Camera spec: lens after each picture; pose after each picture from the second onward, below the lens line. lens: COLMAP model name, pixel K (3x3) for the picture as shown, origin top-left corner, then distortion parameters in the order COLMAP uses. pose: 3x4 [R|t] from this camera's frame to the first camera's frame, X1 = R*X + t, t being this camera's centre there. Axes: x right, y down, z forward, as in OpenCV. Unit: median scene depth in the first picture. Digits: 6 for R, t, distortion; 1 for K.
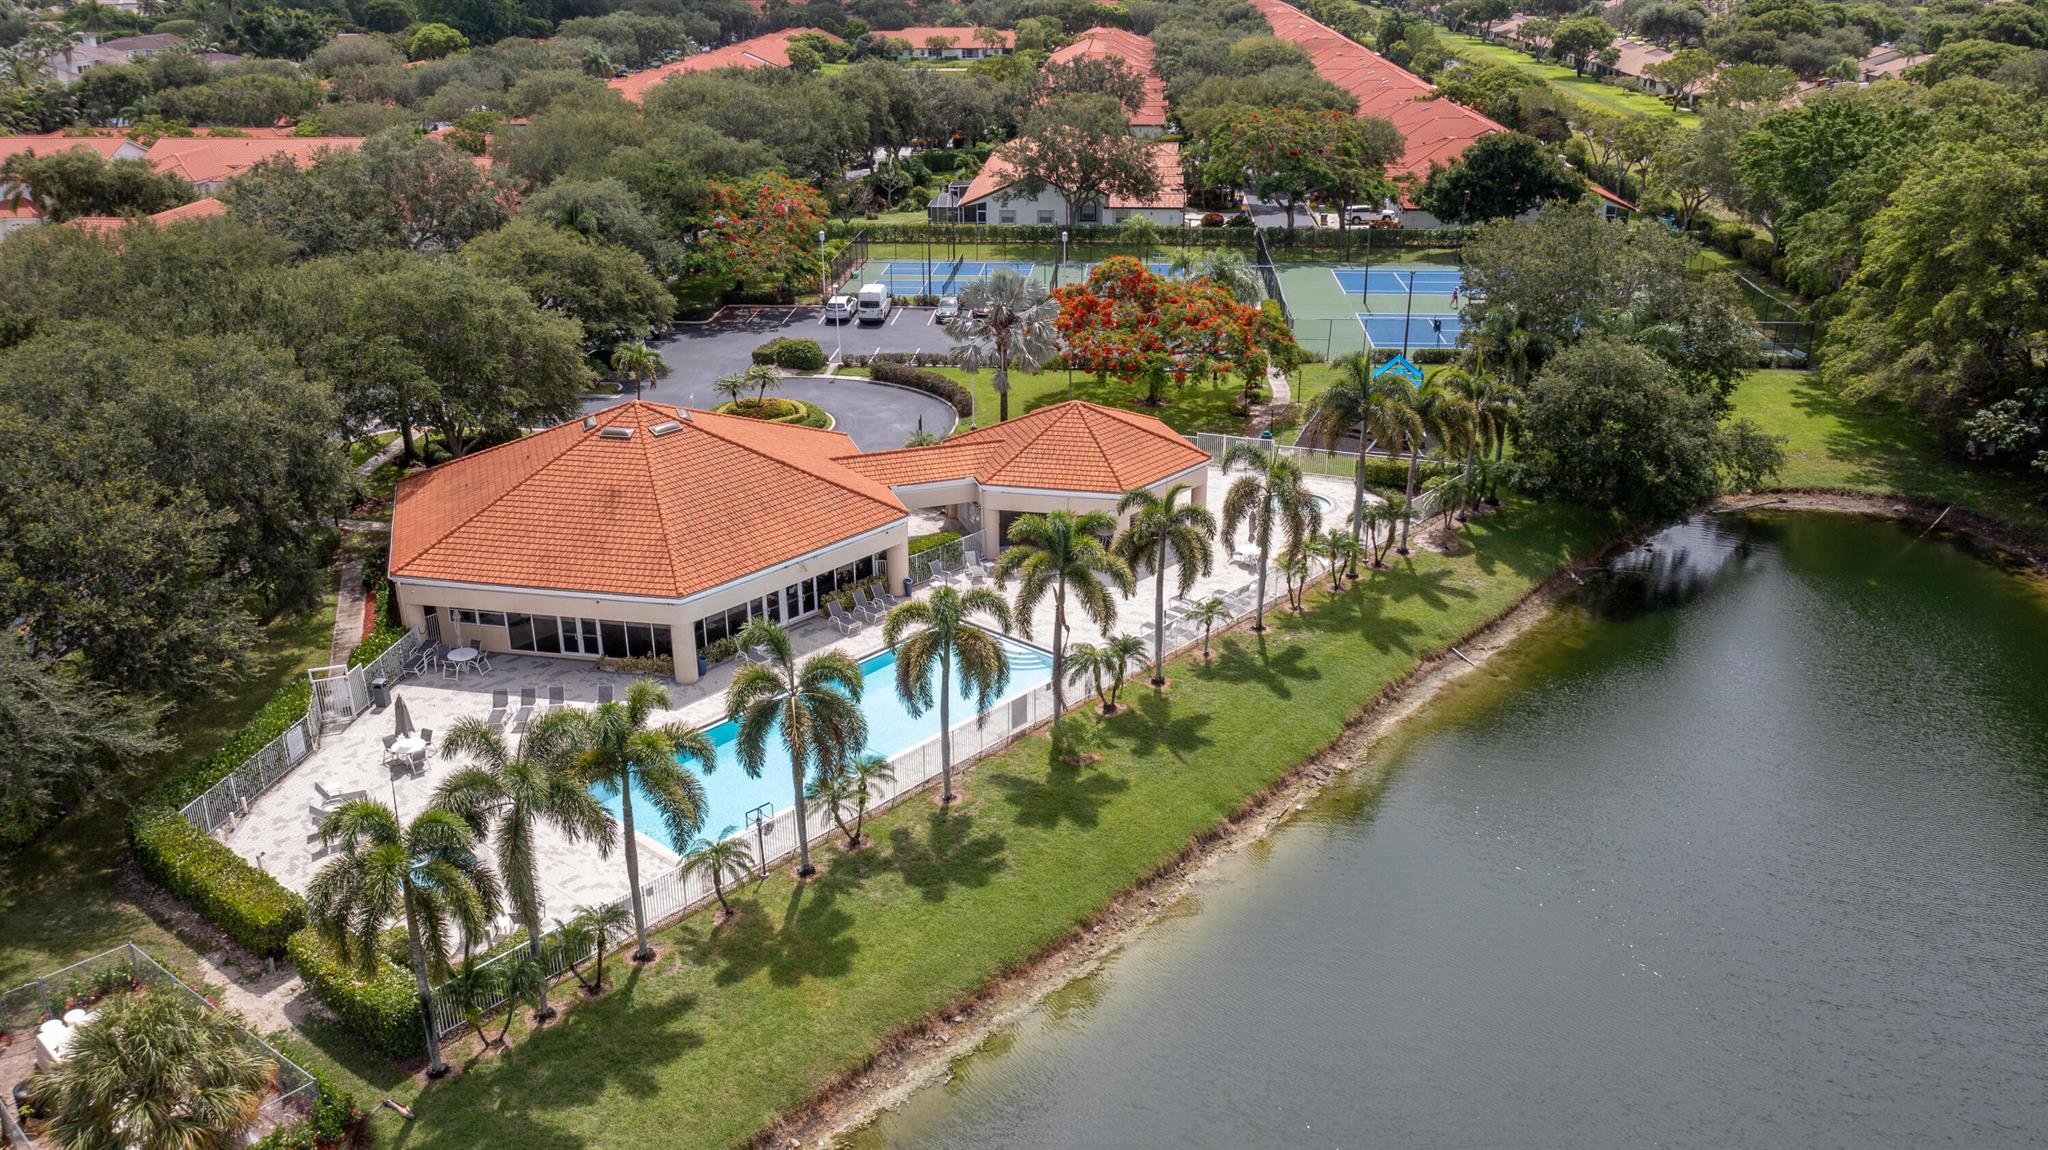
lens RADIAL K [[1587.5, 0, 1031.4], [0, 1587.5, 580.0], [0, 0, 1]] dist [-0.022177, 0.003622]
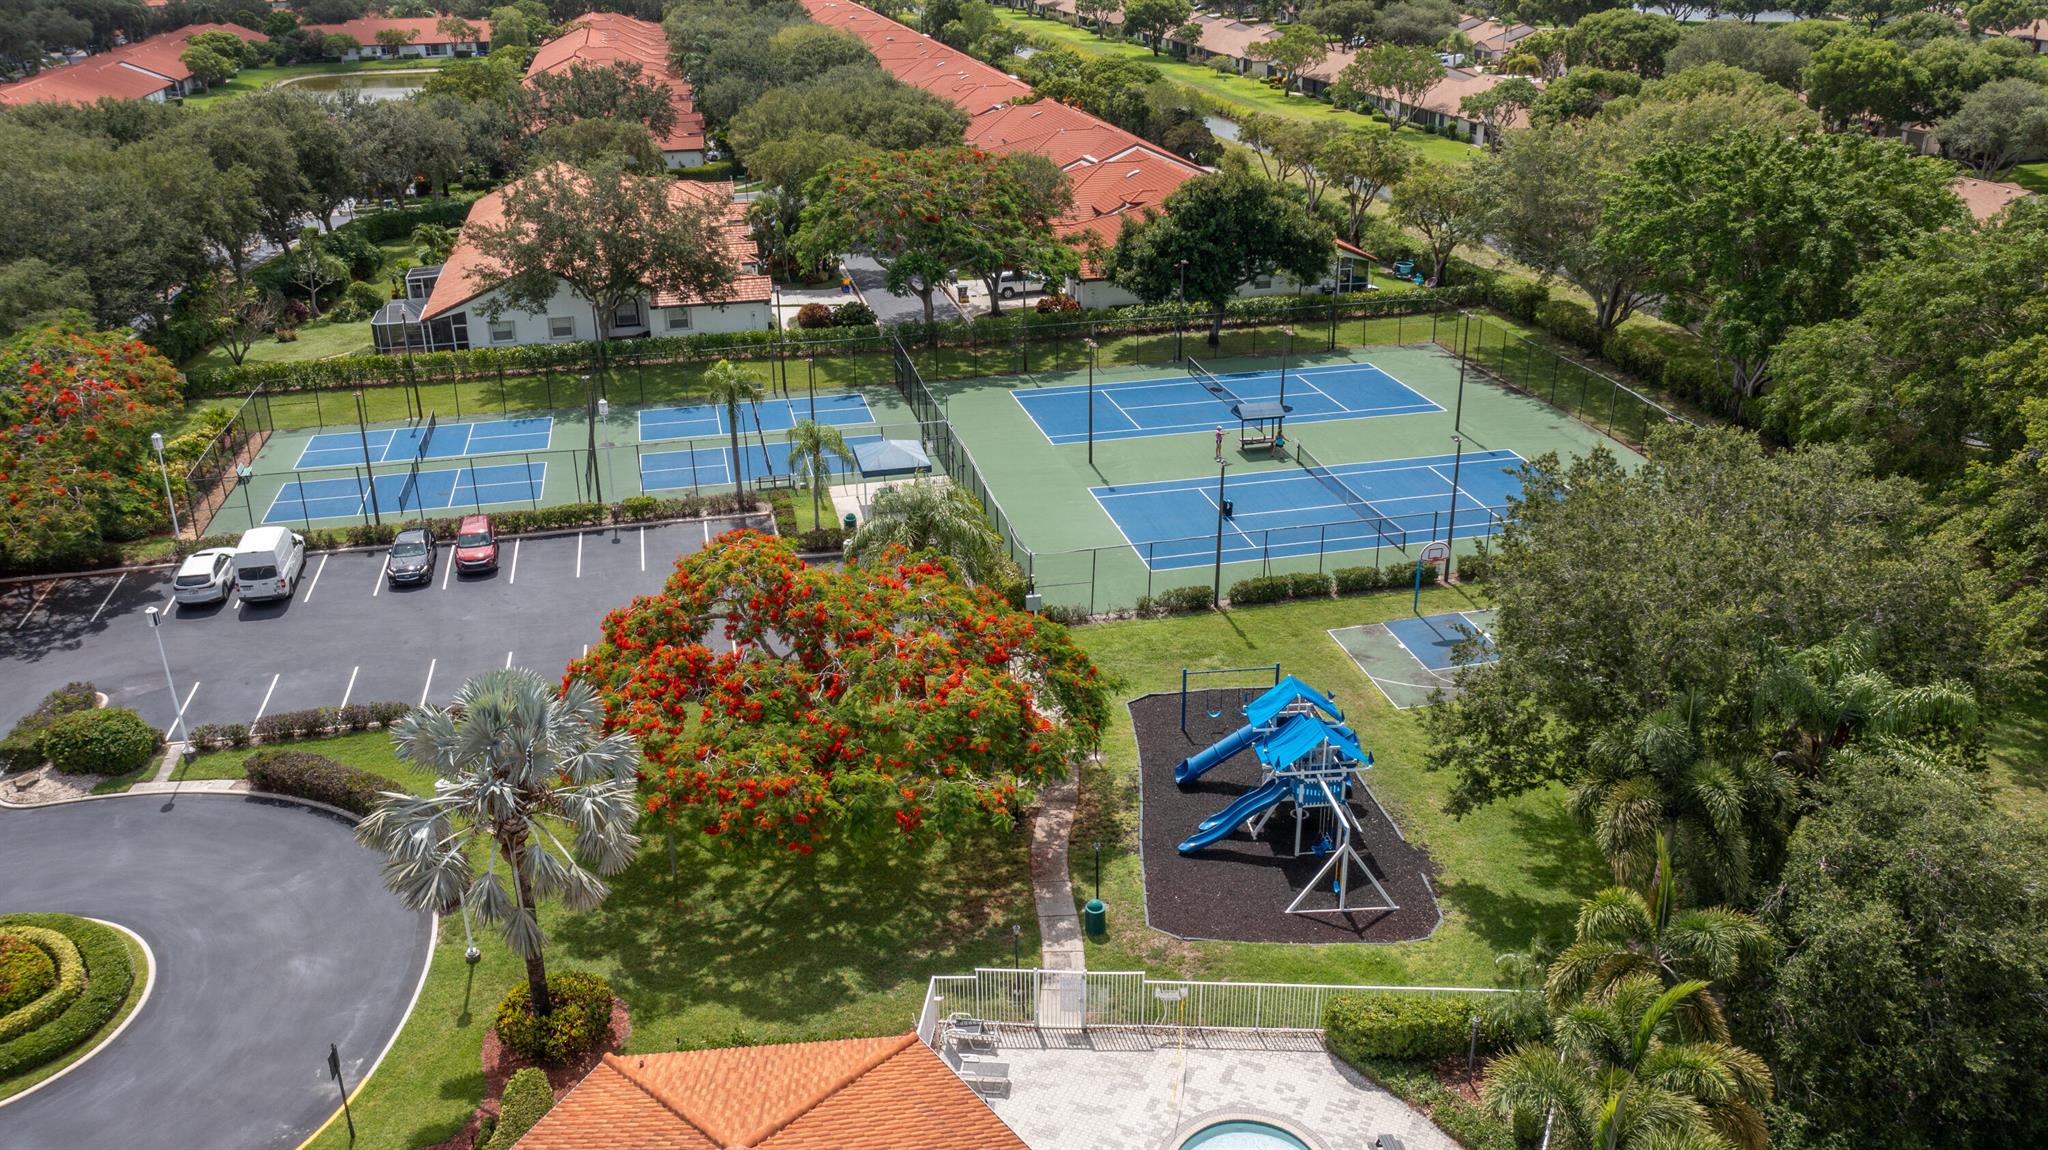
lens RADIAL K [[1587.5, 0, 1025.5], [0, 1587.5, 569.2], [0, 0, 1]] dist [-0.022177, 0.003622]
pose [[0.956038, -0.118923, 0.268045, 0.004712], [0.115760, 0.992893, 0.027633, -0.123245], [-0.269426, 0.004611, 0.963010, 0.309304]]
